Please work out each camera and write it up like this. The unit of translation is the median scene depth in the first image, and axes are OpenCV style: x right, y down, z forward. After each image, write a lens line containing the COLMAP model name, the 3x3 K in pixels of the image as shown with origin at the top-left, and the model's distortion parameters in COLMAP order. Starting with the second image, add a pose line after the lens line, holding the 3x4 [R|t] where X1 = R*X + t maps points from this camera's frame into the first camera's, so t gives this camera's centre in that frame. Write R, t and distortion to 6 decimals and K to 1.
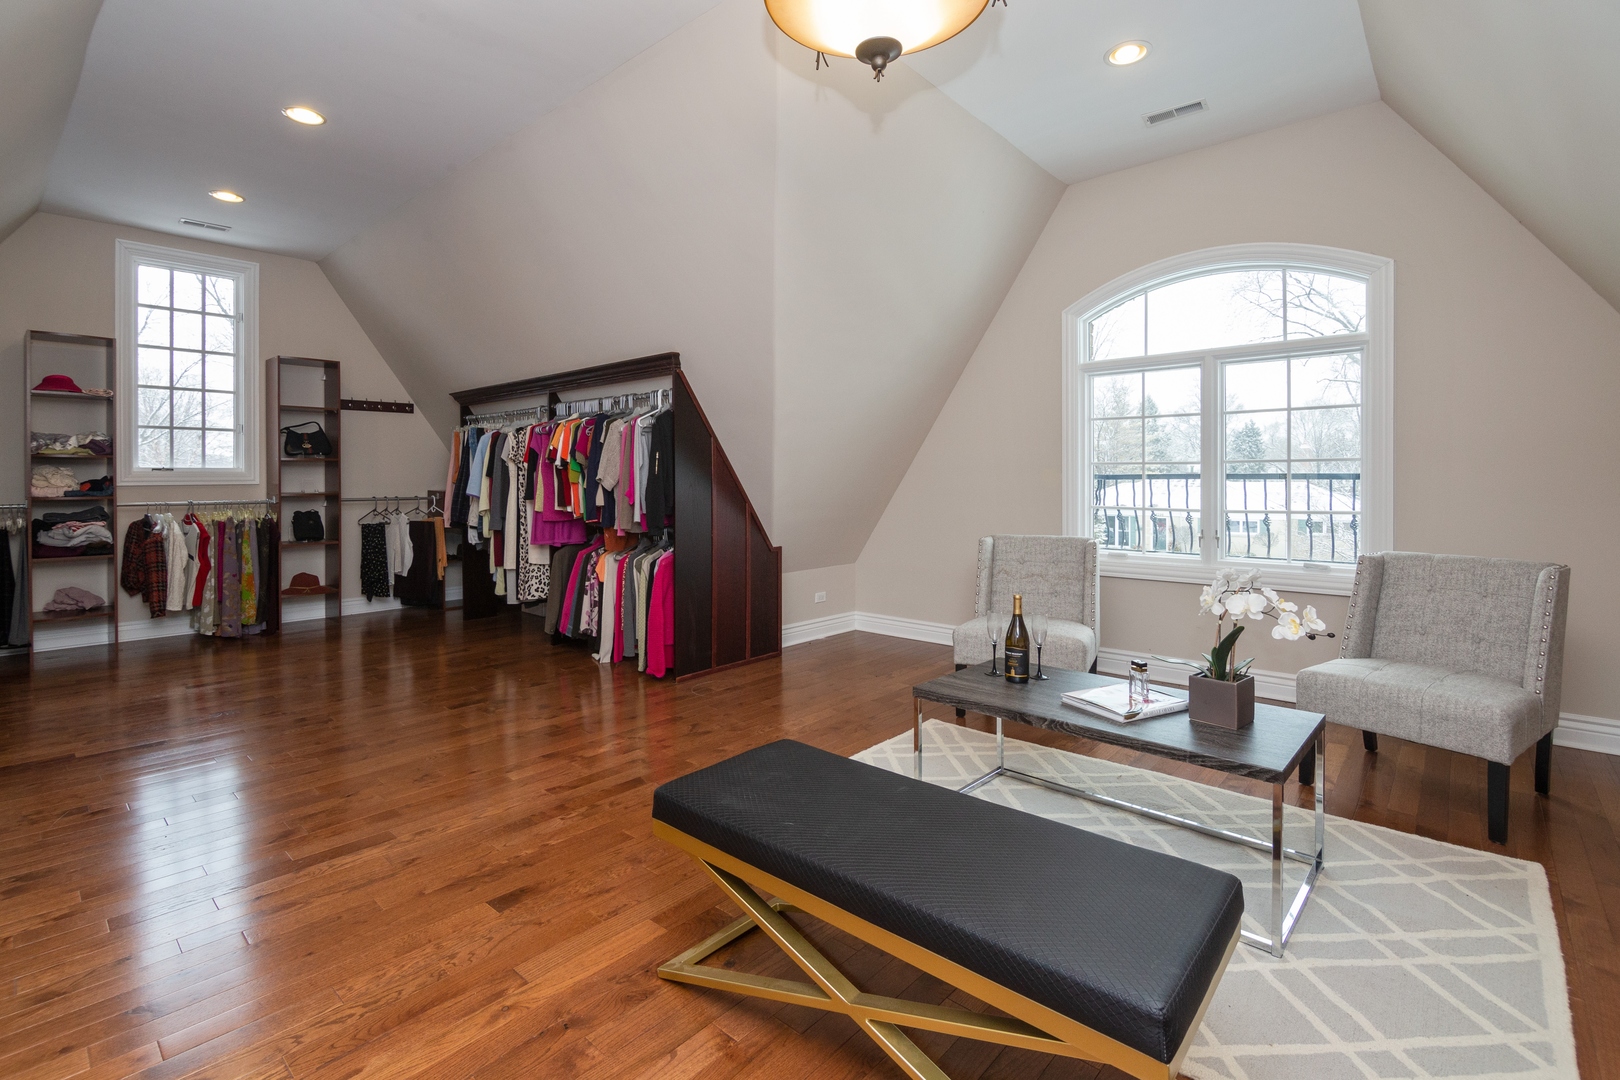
lens RADIAL K [[746.5, 0, 816.8], [0, 746.5, 486.0], [0, 0, 1]] dist [-0.013202, -0.000231]
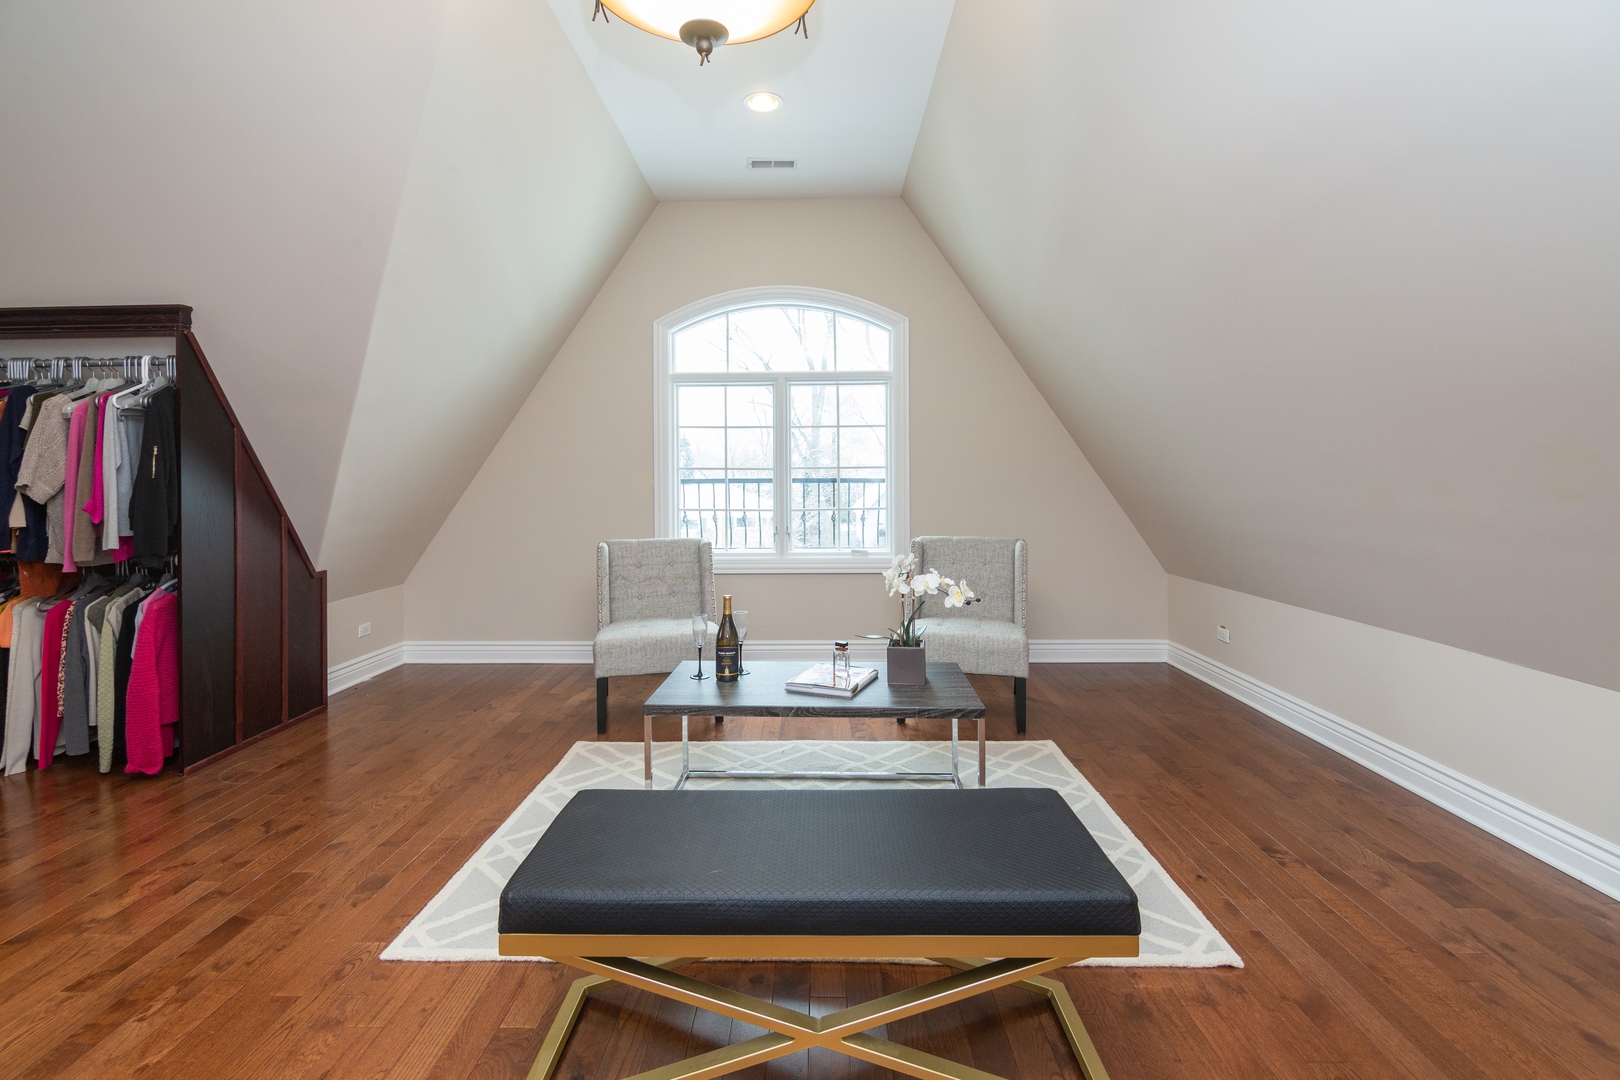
lens RADIAL K [[738.7, 0, 808.9], [0, 738.7, 479.8], [0, 0, 1]] dist [-0.003112, -0.005155]
pose [[0.760617, 0.000014, 0.649201, -0.189299], [0.009504, 0.999893, -0.011157, -0.001074], [-0.649131, 0.014656, 0.760535, 0.089993]]
